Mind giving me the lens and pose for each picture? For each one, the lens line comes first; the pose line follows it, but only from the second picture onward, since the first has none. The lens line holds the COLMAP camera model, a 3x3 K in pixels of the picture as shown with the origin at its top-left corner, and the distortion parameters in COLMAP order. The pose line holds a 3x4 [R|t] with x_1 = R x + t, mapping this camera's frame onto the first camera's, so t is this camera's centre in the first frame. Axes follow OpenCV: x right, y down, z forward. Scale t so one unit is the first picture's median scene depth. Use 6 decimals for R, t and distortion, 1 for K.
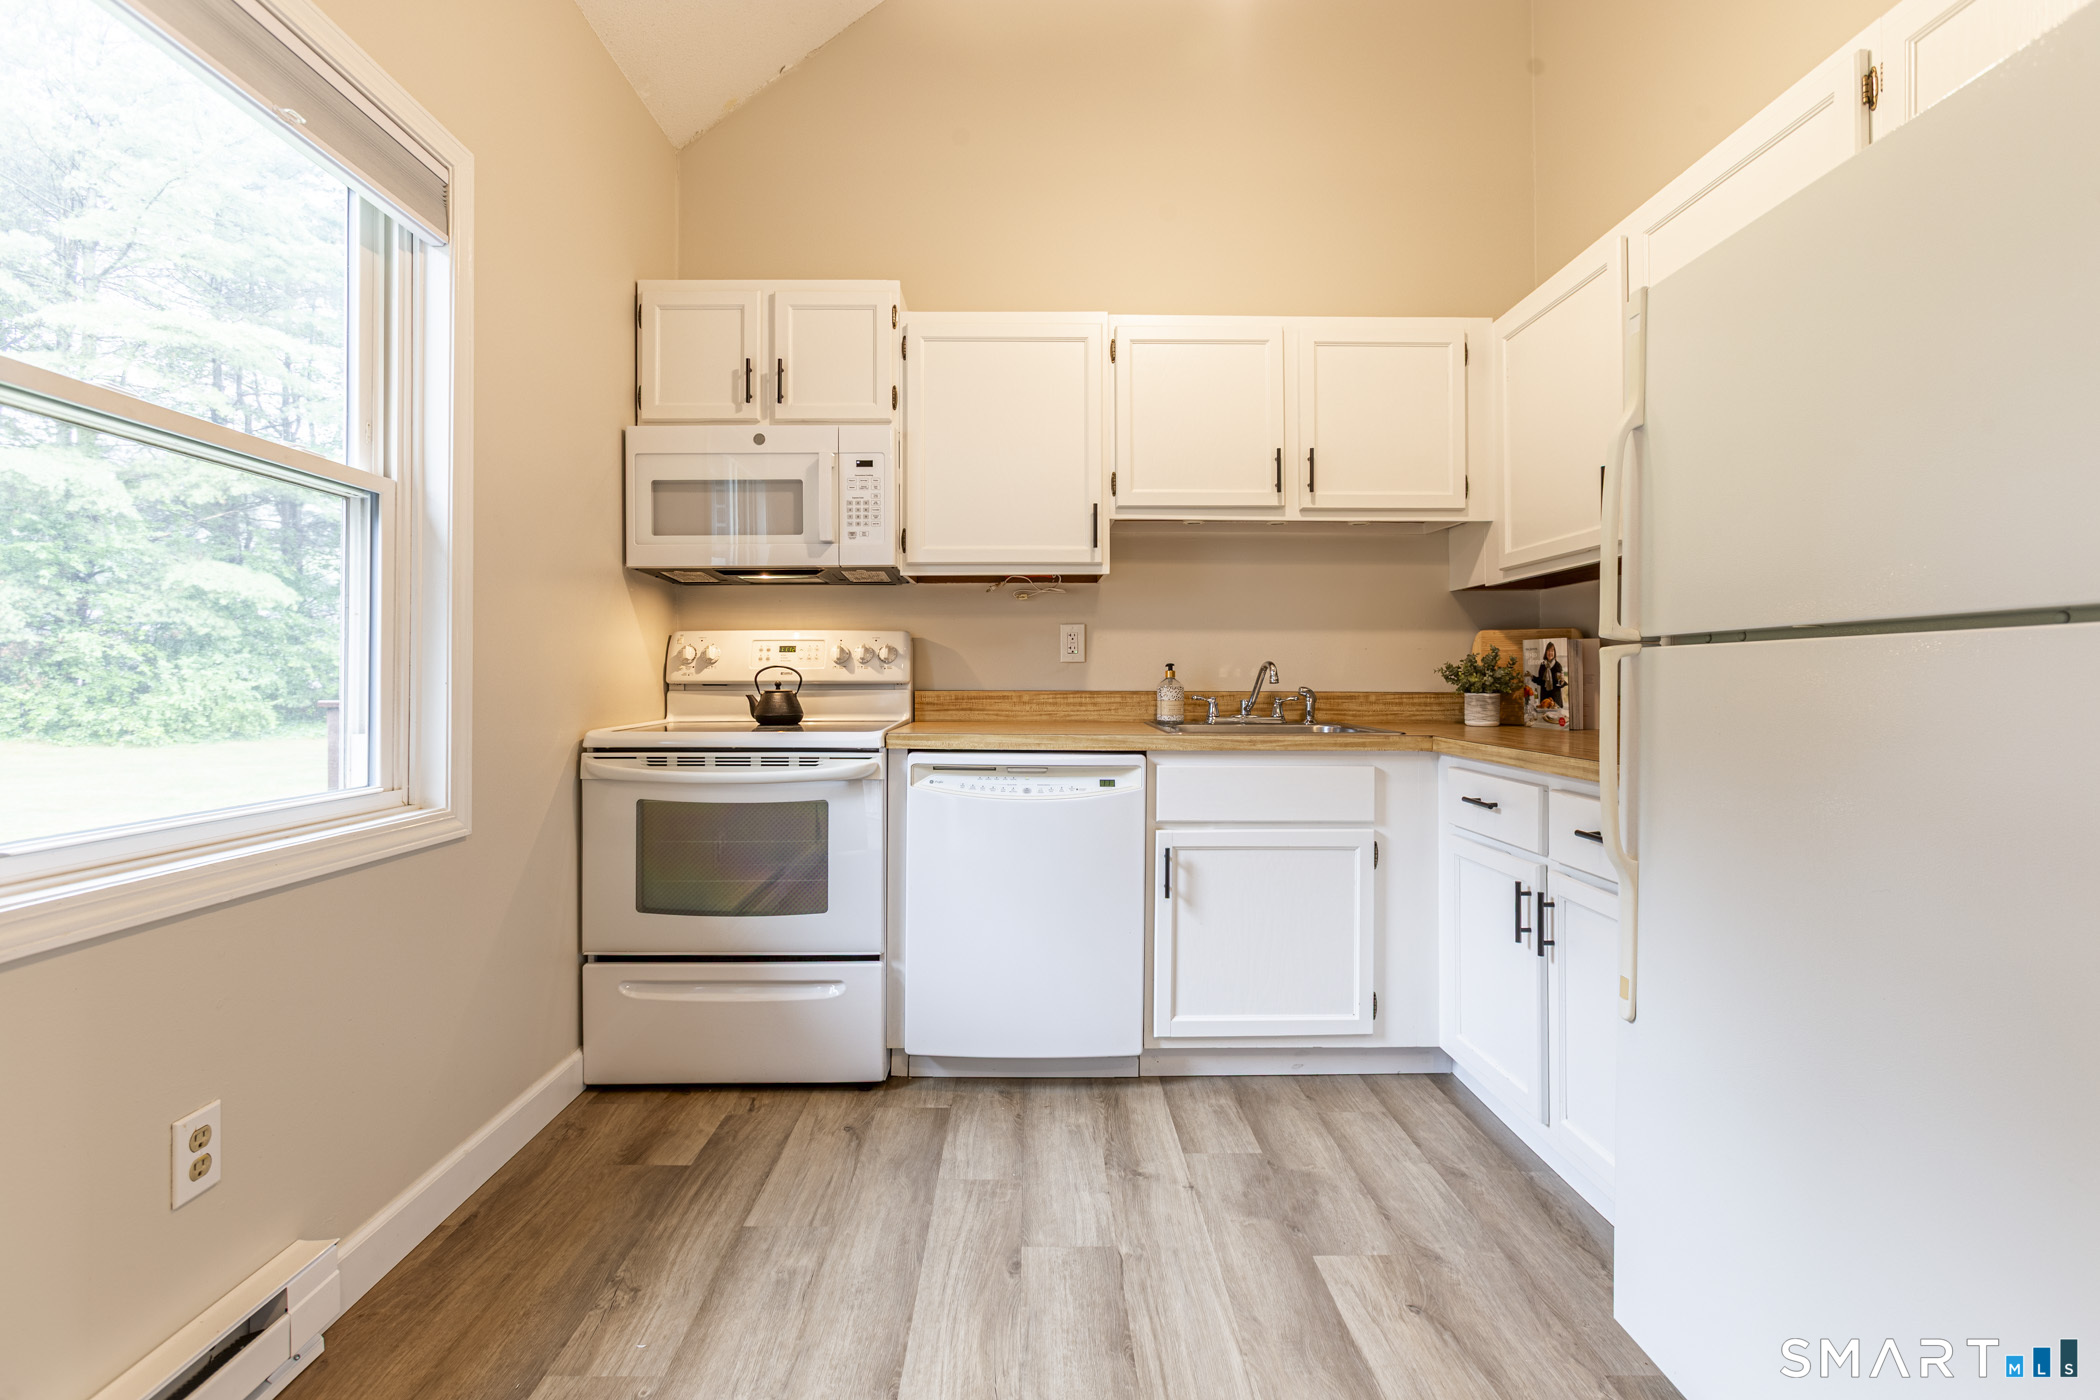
lens RADIAL K [[948.3, 0, 1054.3], [0, 948.3, 667.5], [0, 0, 1]] dist [-0.021860, 0.016432]
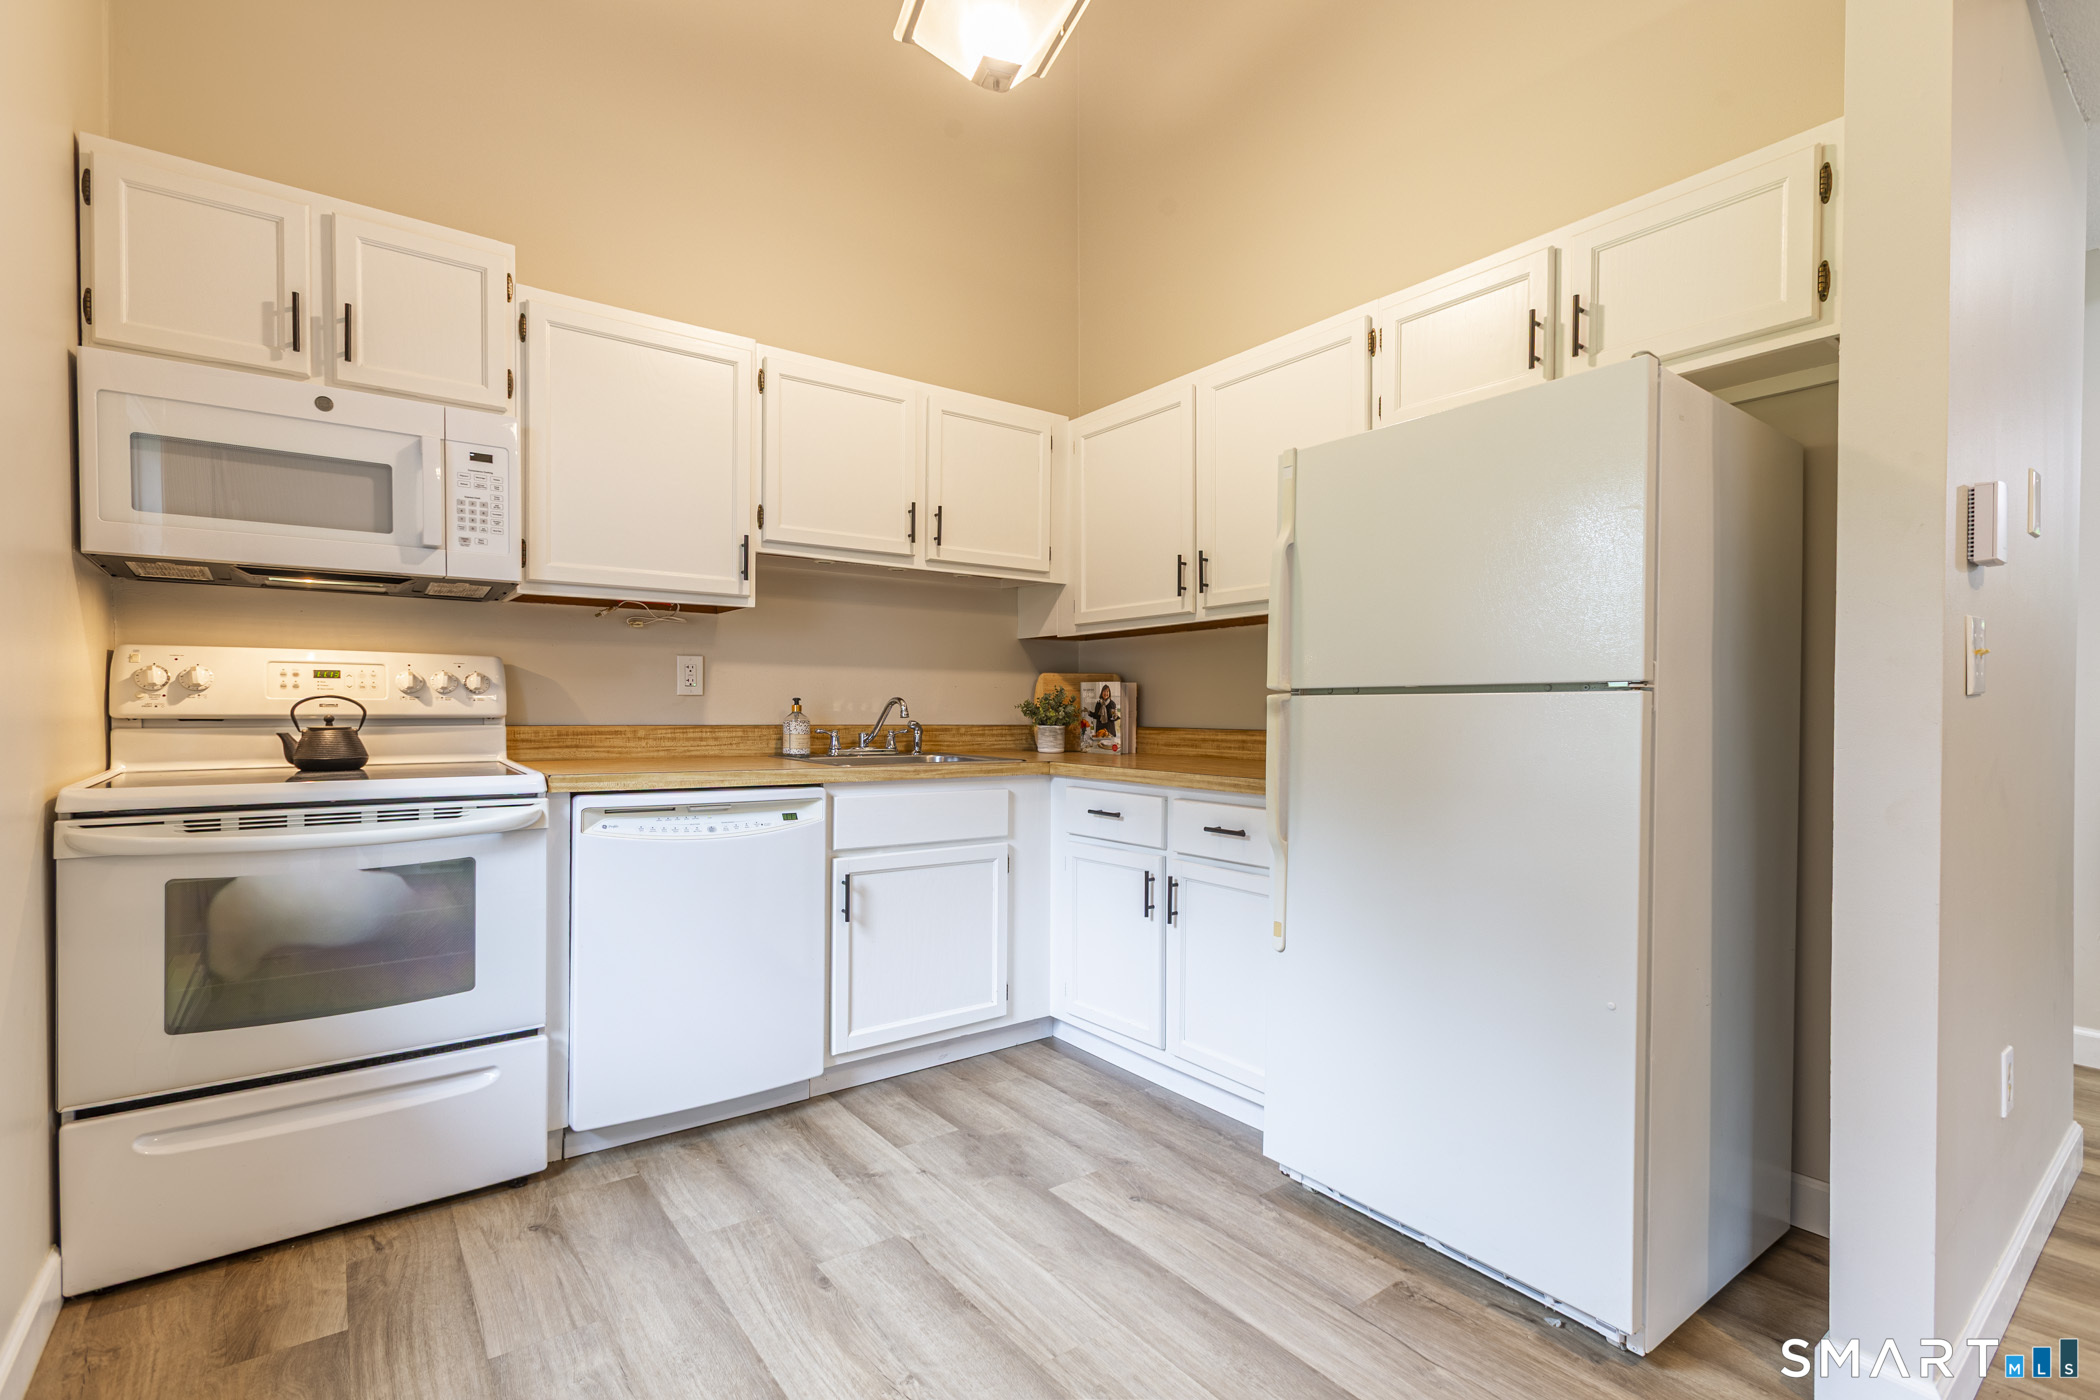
lens RADIAL K [[947.9, 0, 1053.6], [0, 947.9, 720.2], [0, 0, 1]] dist [0.000857, 0.000892]
pose [[0.806792, -0.002851, 0.590828, -0.292375], [-0.011681, 0.999716, 0.020775, -0.005446], [-0.590720, -0.023662, 0.806530, 0.013494]]
